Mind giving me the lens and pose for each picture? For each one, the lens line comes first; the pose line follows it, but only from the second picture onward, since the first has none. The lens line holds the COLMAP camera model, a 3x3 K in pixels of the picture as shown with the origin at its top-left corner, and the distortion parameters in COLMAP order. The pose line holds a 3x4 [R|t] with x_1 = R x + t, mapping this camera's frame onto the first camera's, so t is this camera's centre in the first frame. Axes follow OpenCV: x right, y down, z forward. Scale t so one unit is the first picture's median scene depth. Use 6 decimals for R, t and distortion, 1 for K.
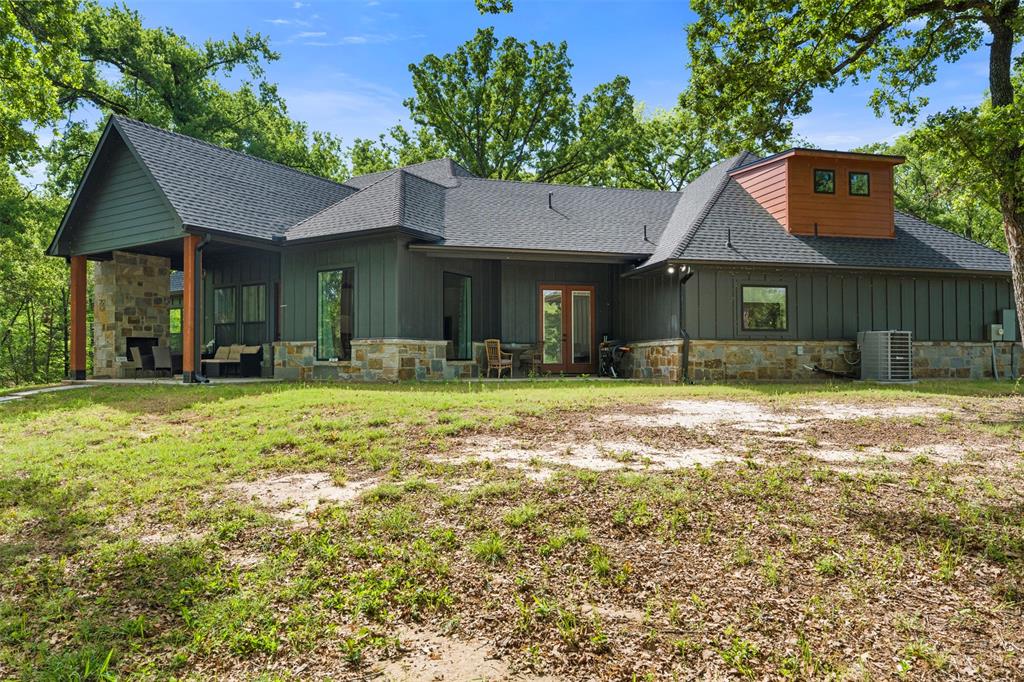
lens RADIAL K [[670.4, 0, 513.1], [0, 670.4, 341.5], [0, 0, 1]] dist [0.006228, 0.001113]
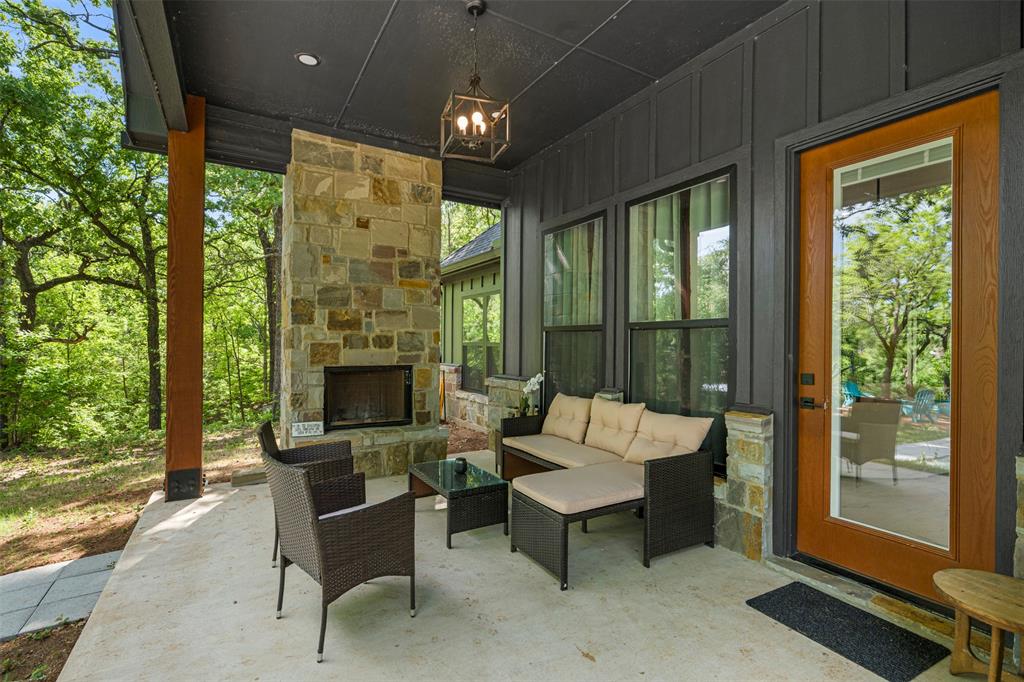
lens RADIAL K [[472.0, 0, 512.4], [0, 472.0, 341.0], [0, 0, 1]] dist [0.000085, 0.000004]
pose [[0.887164, 0.011071, -0.461322, -0.357790], [-0.000878, 0.999751, 0.022305, -0.025939], [0.461454, -0.019383, 0.886952, 0.801450]]
